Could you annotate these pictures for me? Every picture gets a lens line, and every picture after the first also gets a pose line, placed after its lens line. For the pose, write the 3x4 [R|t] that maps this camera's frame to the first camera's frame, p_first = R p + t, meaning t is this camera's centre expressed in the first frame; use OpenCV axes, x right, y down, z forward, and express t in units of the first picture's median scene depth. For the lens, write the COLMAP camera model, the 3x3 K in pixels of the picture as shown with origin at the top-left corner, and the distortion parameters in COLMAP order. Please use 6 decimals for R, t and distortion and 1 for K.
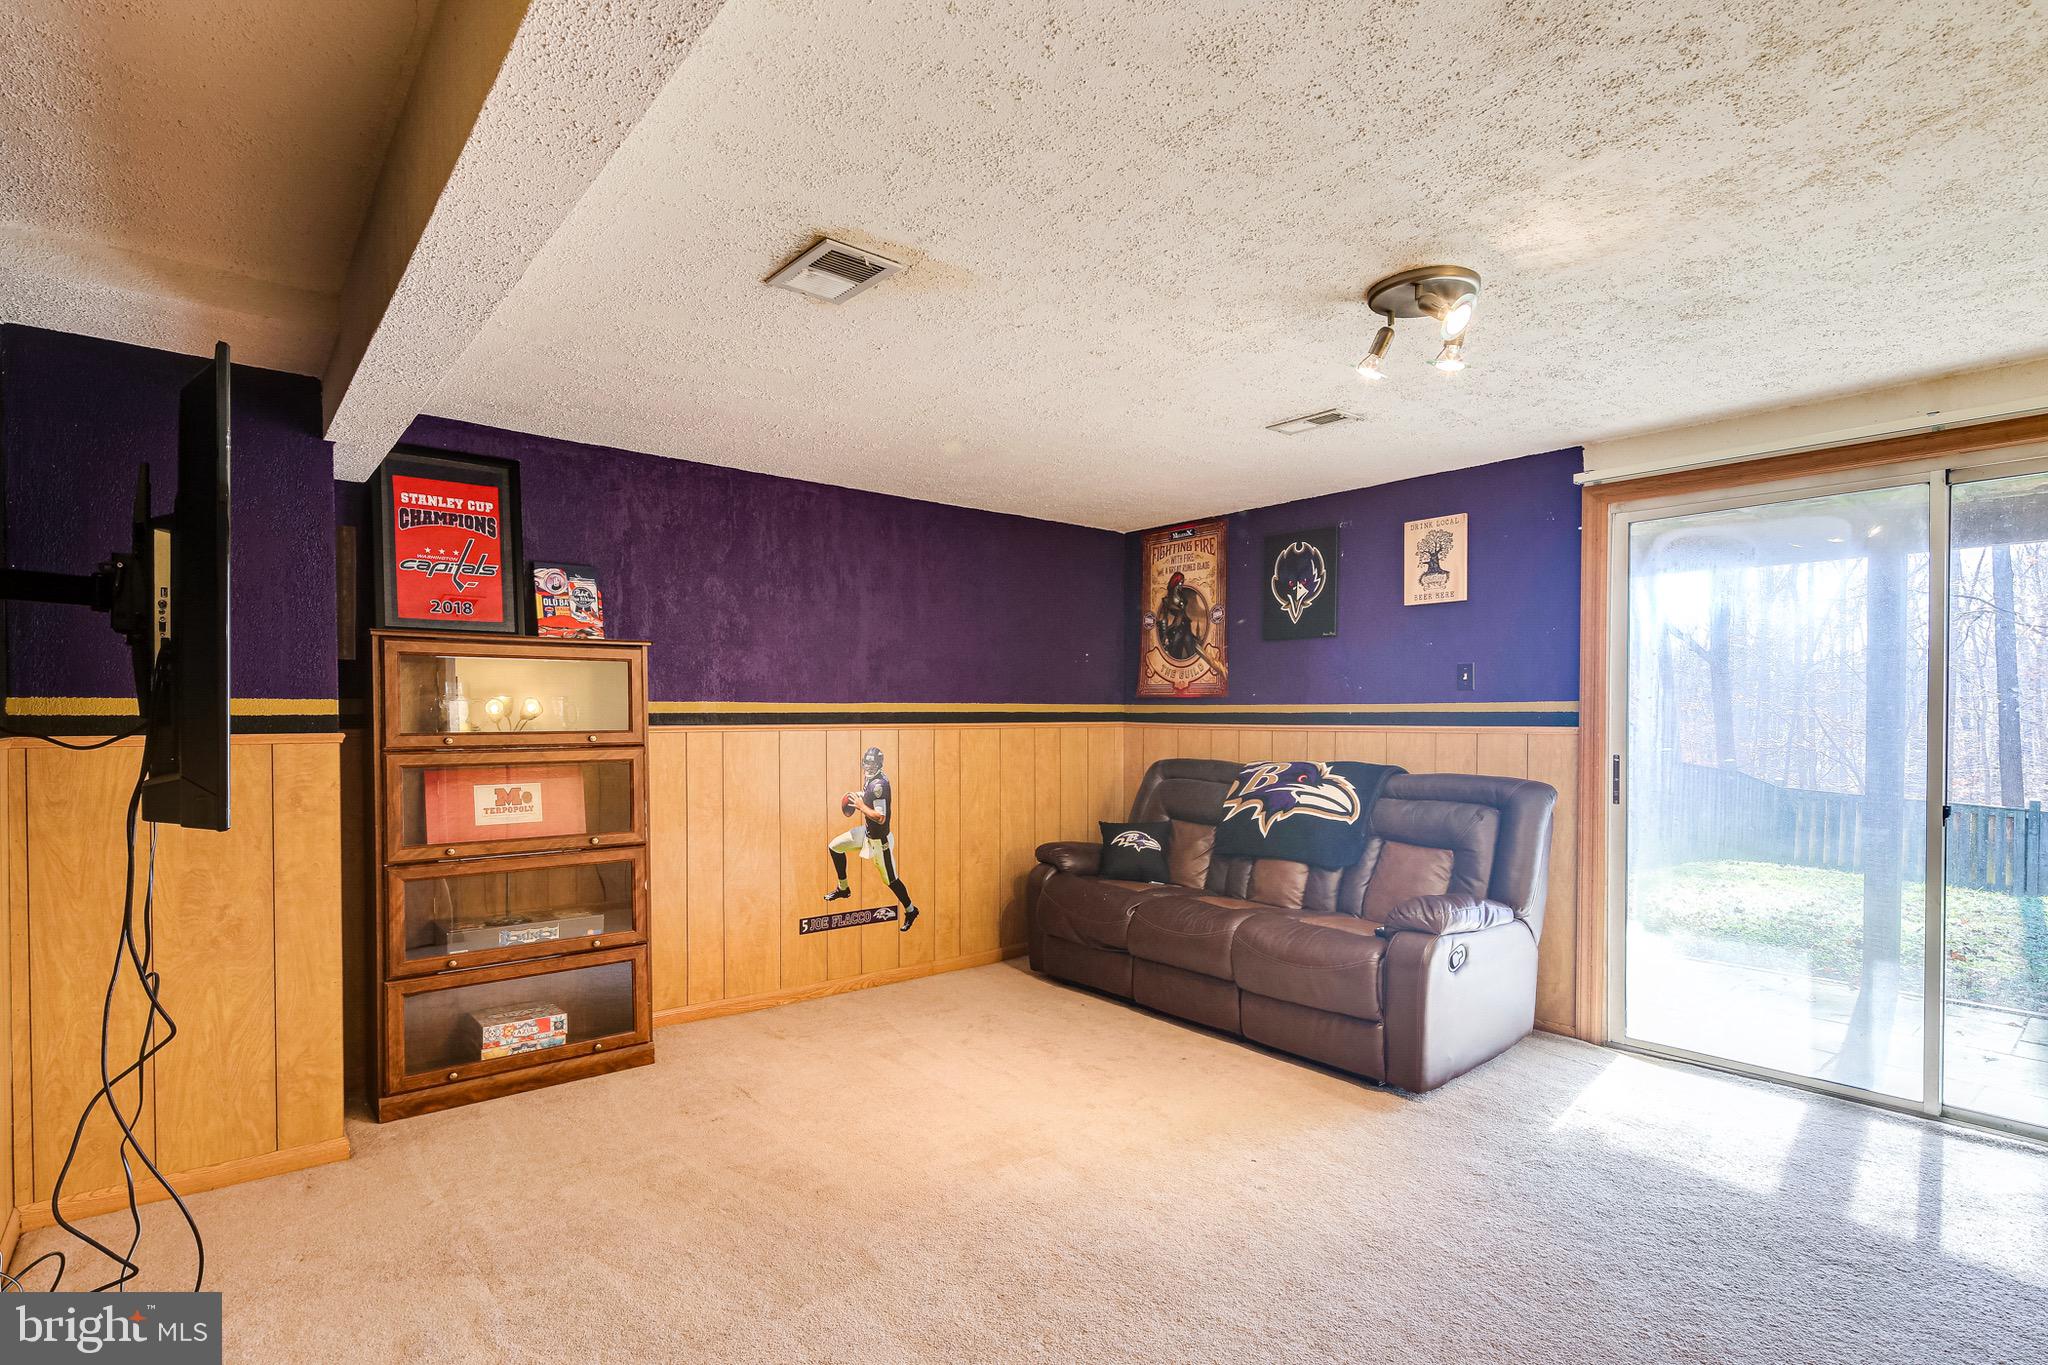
lens RADIAL K [[1003.8, 0, 1016.2], [0, 1003.8, 722.3], [0, 0, 1]] dist [0.003967, -0.000838]
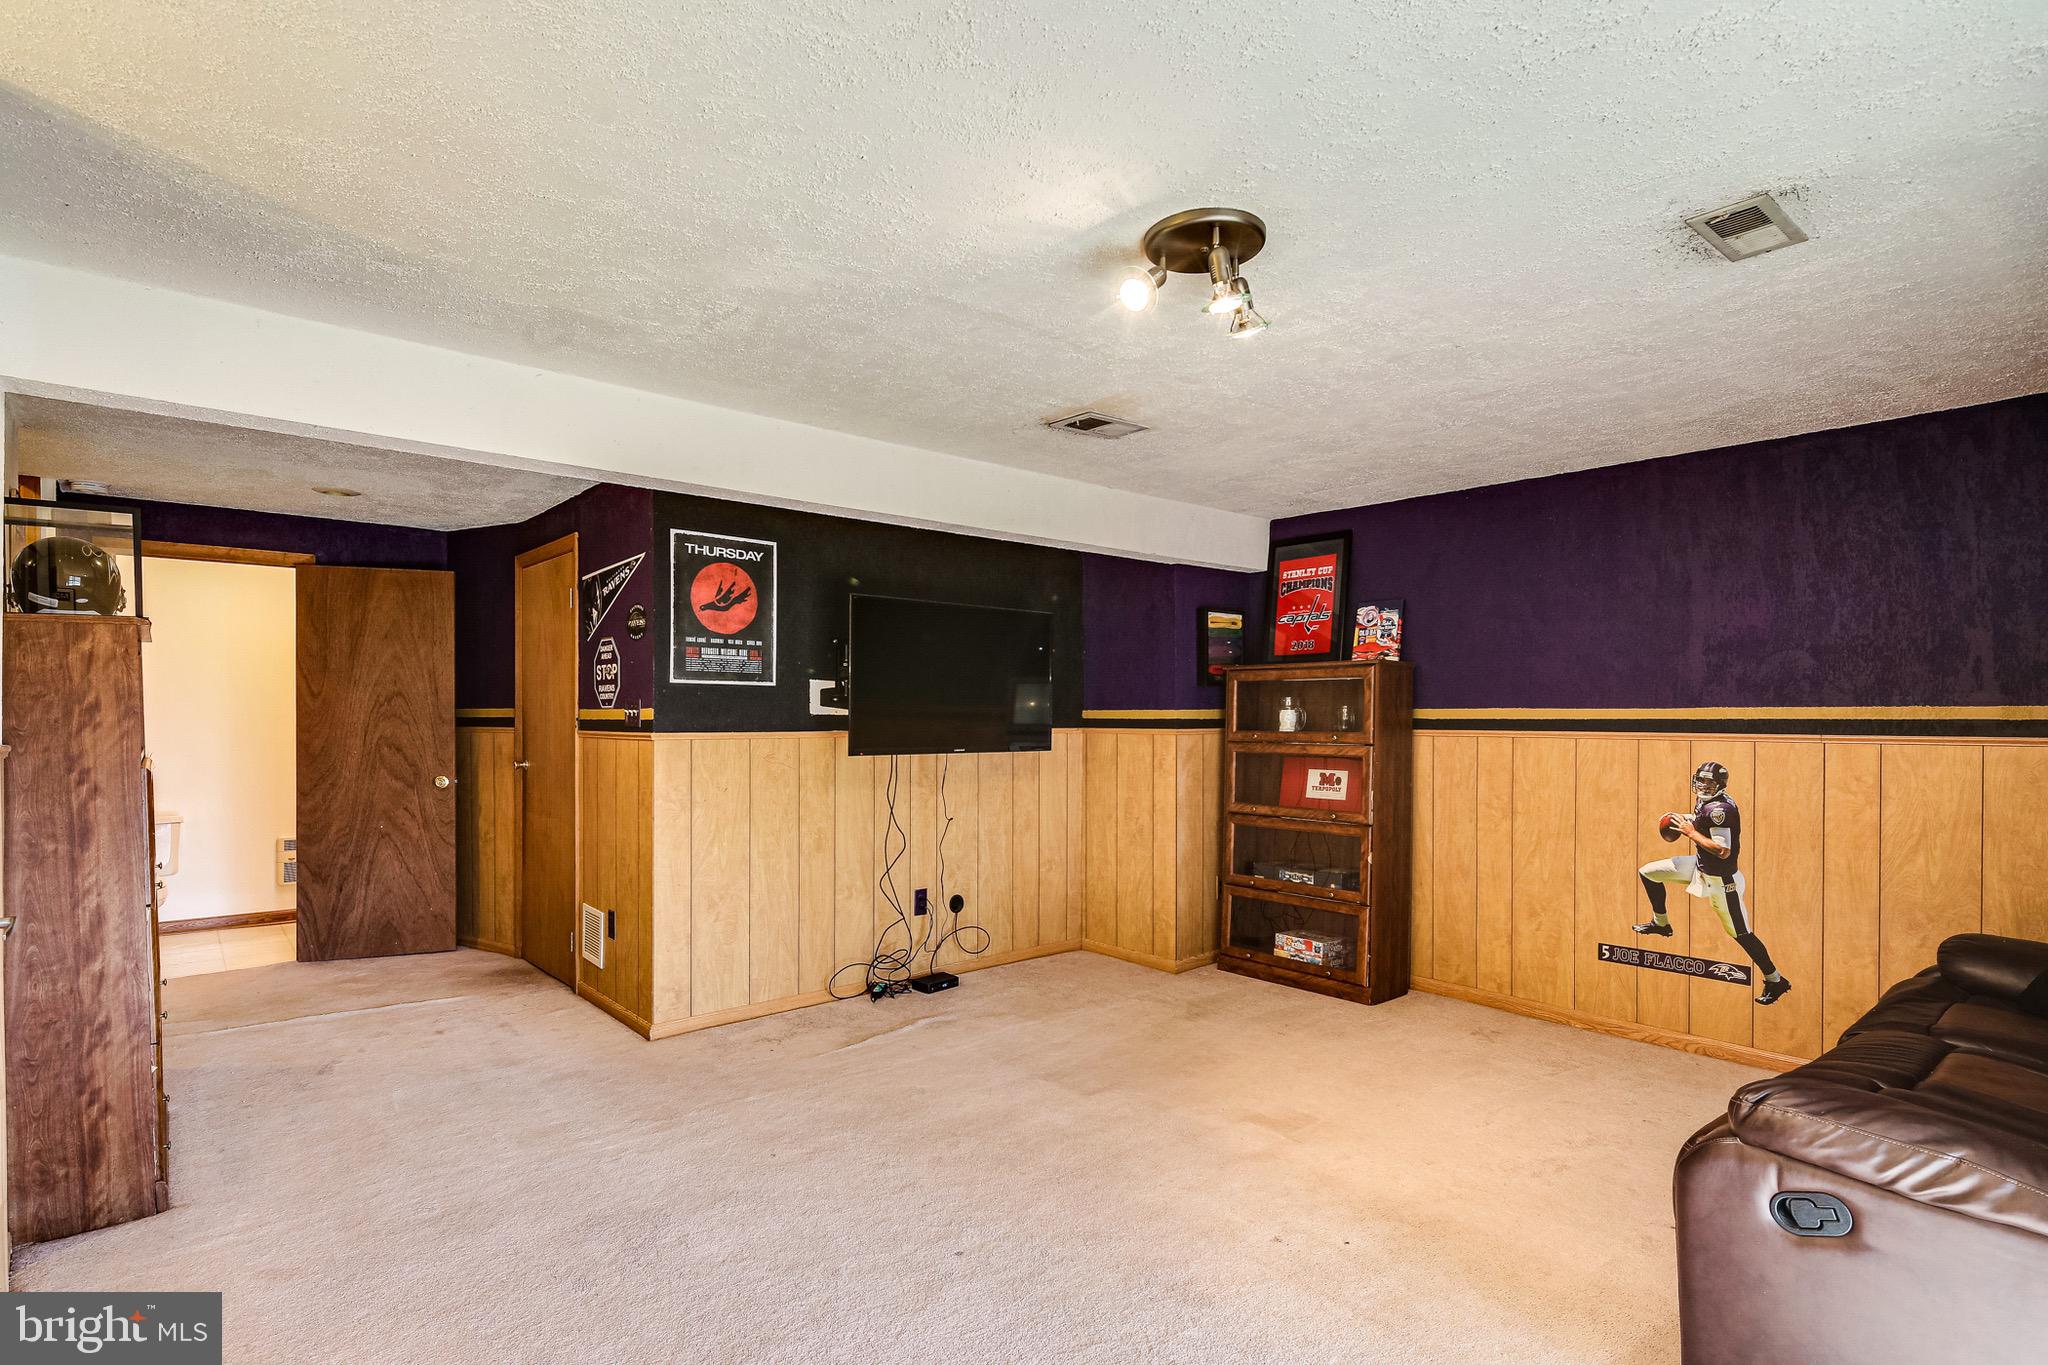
lens RADIAL K [[1003.8, 0, 1027.3], [0, 1003.8, 720.3], [0, 0, 1]] dist [0.003967, -0.000838]
pose [[0.033388, 0.004104, -0.999434, 0.675150], [-0.012700, 0.999913, 0.003682, -0.005056], [0.999362, 0.012570, 0.033437, 0.431948]]
